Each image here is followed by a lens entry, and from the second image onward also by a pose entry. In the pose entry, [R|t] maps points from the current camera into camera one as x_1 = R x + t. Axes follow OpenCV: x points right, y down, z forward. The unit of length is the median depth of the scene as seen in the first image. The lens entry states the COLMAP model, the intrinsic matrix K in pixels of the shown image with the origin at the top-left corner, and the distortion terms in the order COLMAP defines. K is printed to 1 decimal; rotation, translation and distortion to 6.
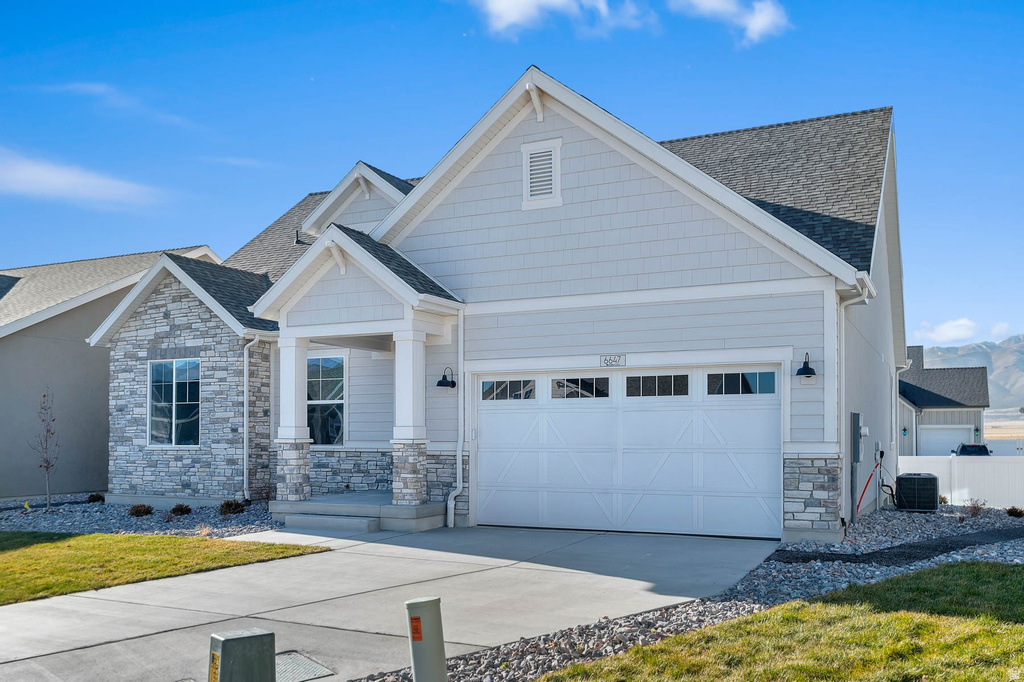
lens RADIAL K [[888.2, 0, 512.0], [0, 888.2, 341.0], [0, 0, 1]] dist [-0.003282, -0.007497]
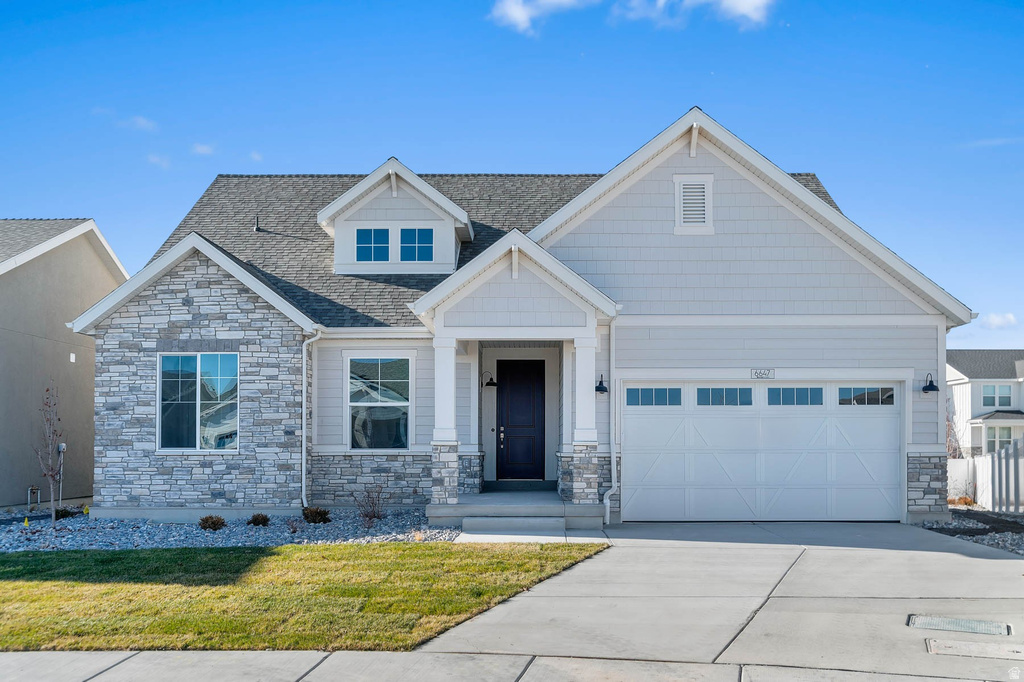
lens RADIAL K [[888.2, 0, 512.0], [0, 888.2, 341.0], [0, 0, 1]] dist [-0.003282, -0.007497]
pose [[0.902870, 0.052780, 0.426662, -0.501917], [-0.046573, 0.998603, -0.024977, 0.017631], [-0.427384, 0.002681, 0.904066, 0.069298]]
